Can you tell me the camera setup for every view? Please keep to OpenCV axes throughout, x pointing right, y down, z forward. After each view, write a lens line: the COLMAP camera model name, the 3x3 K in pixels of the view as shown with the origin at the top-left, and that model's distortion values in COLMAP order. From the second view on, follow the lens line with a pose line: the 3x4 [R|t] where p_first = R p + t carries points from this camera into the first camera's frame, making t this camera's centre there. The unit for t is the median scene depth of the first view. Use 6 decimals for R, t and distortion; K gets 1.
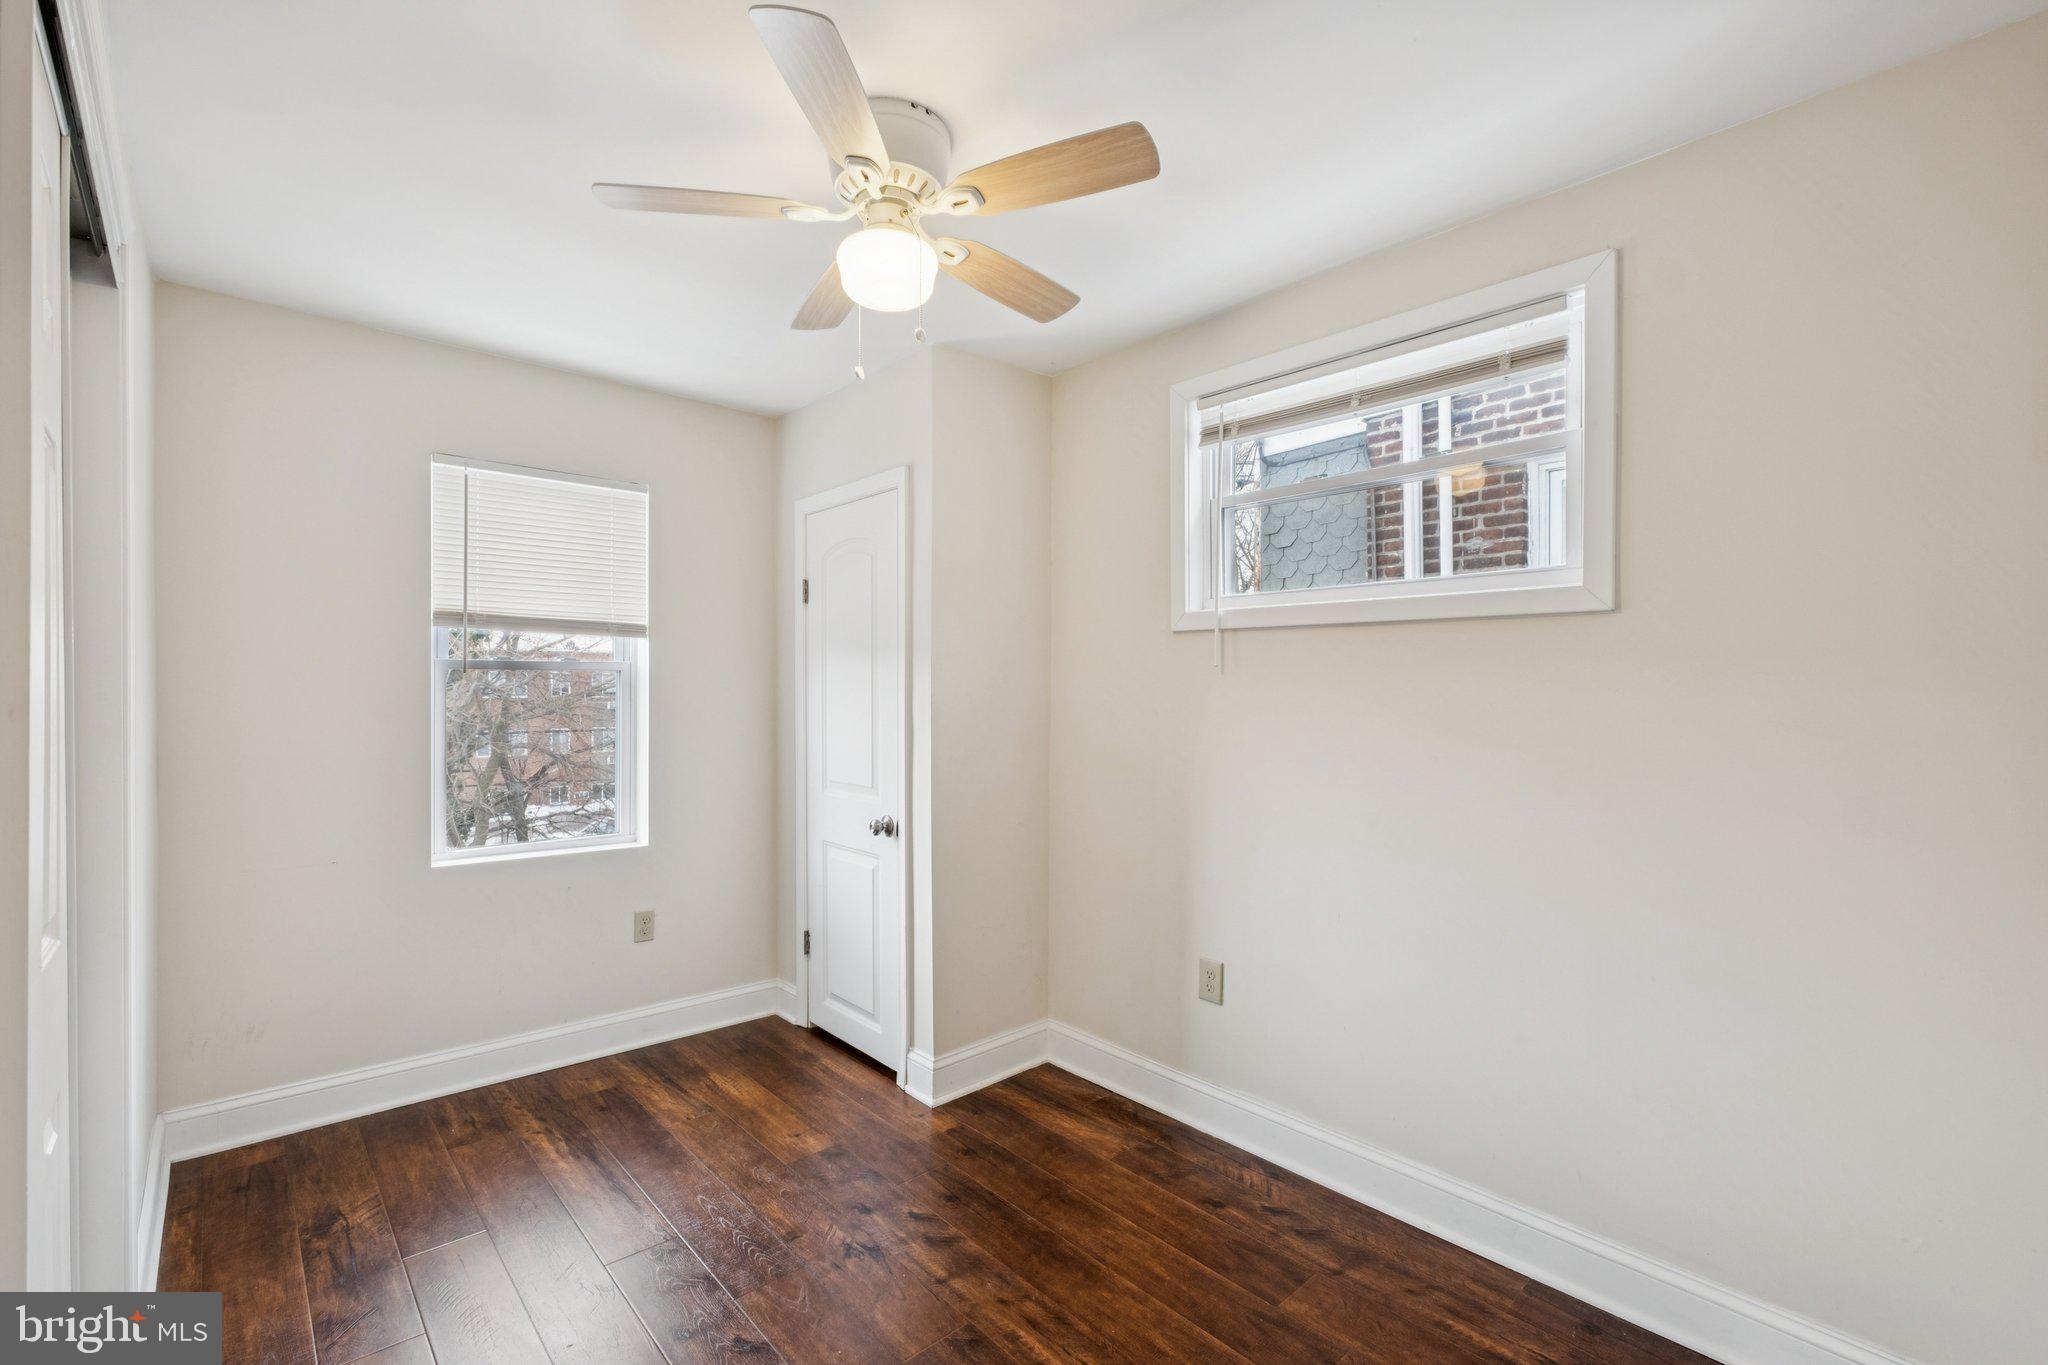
lens RADIAL K [[895.5, 0, 1013.0], [0, 895.5, 697.6], [0, 0, 1]] dist [-0.001024, -0.000645]
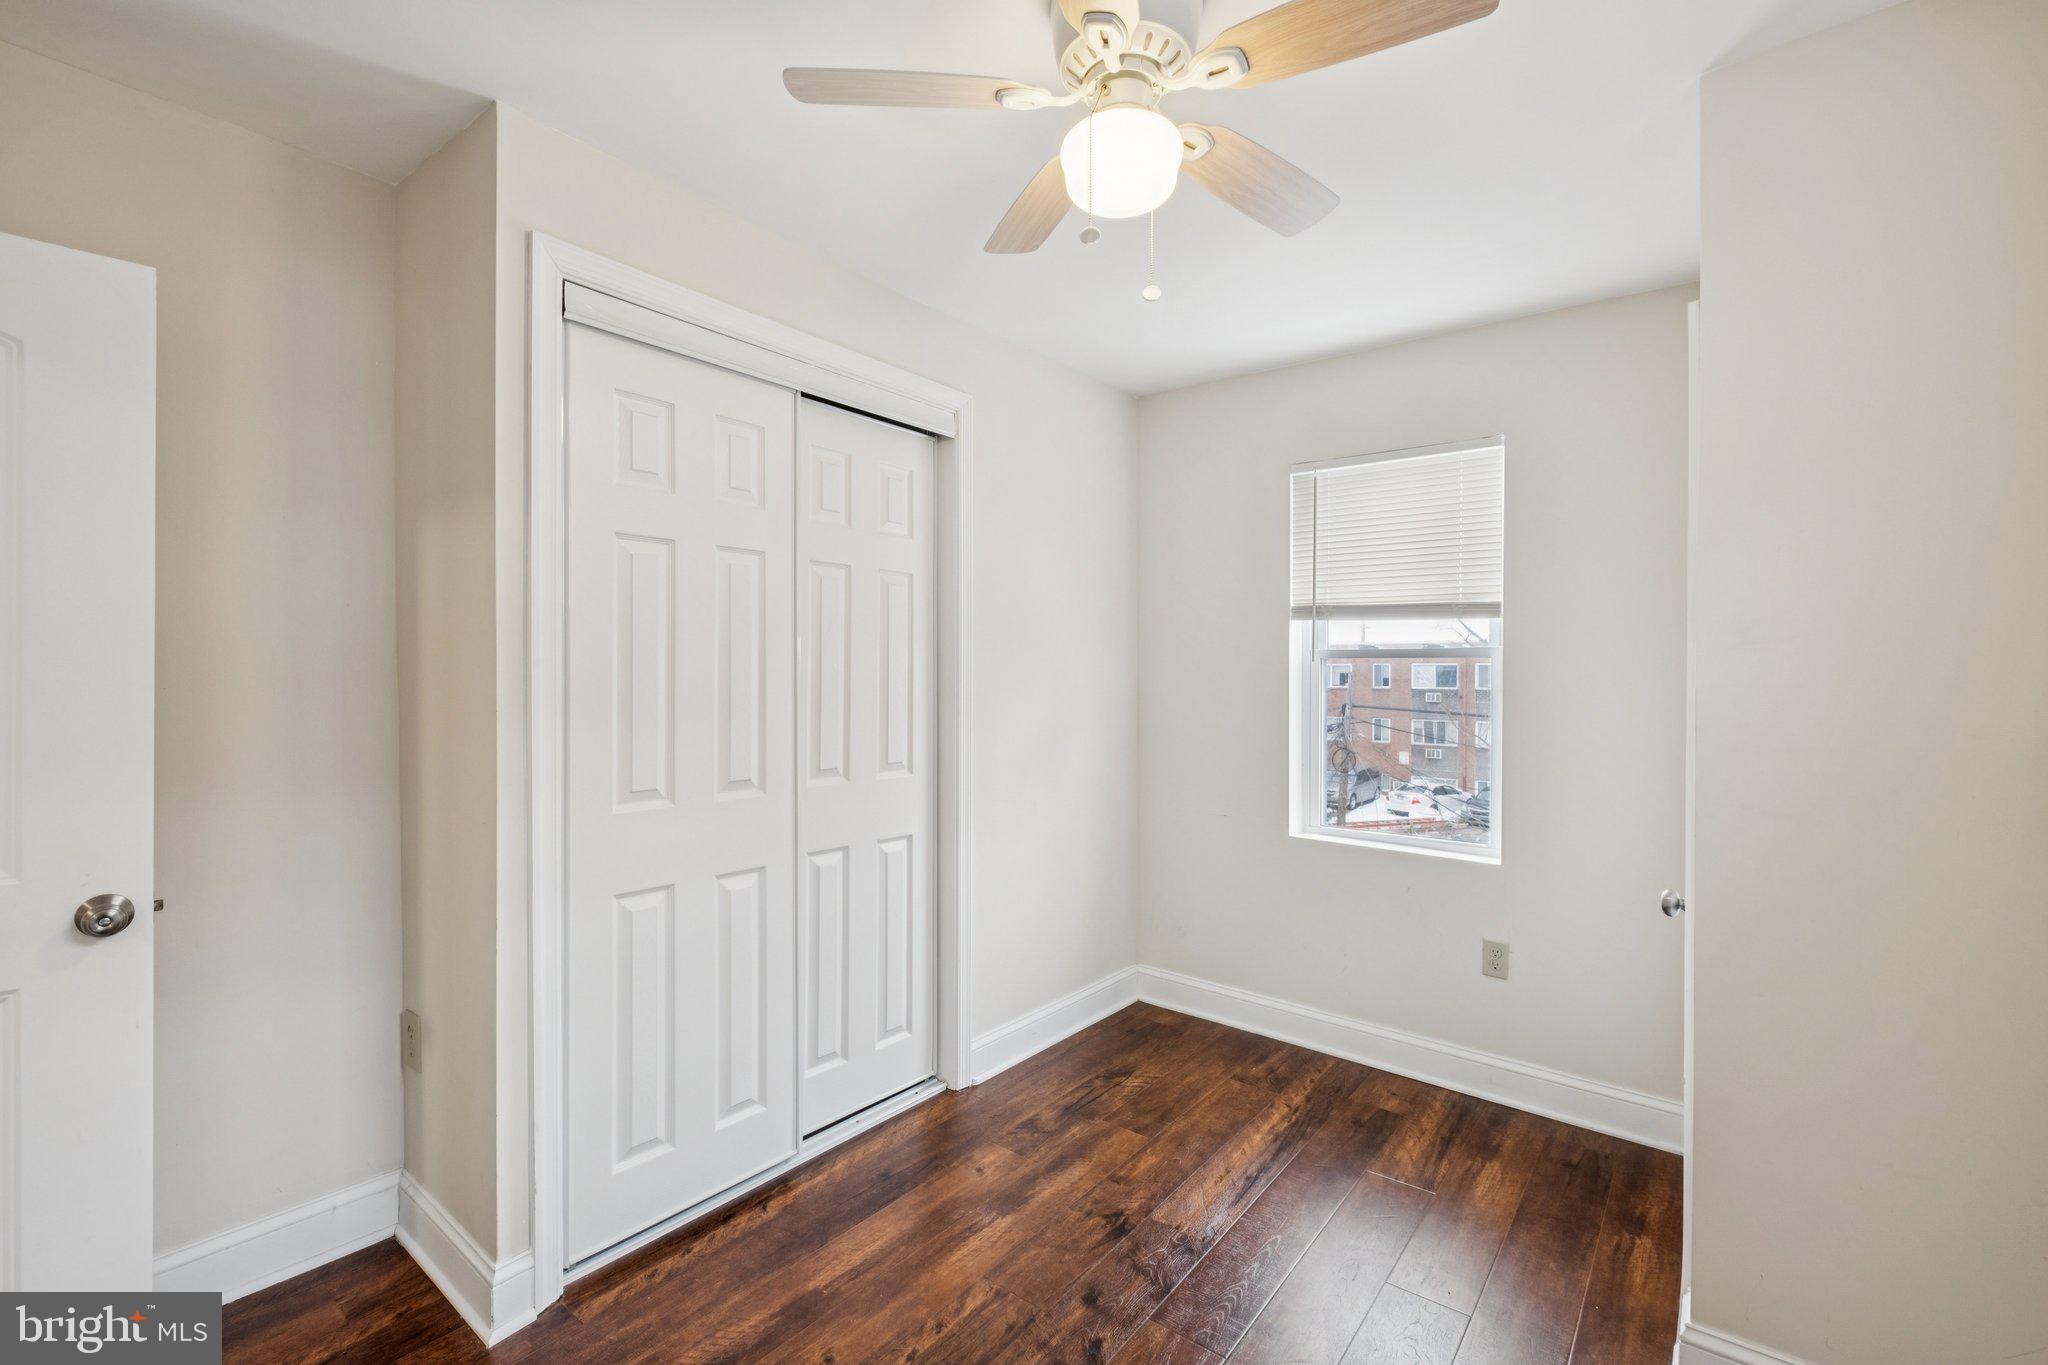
lens RADIAL K [[895.5, 0, 1013.0], [0, 895.5, 697.6], [0, 0, 1]] dist [-0.001024, -0.000645]
pose [[0.163290, 0.022210, -0.986328, 0.389980], [-0.022543, 0.999570, 0.018776, 0.003132], [0.986321, 0.019169, 0.163720, 0.467157]]
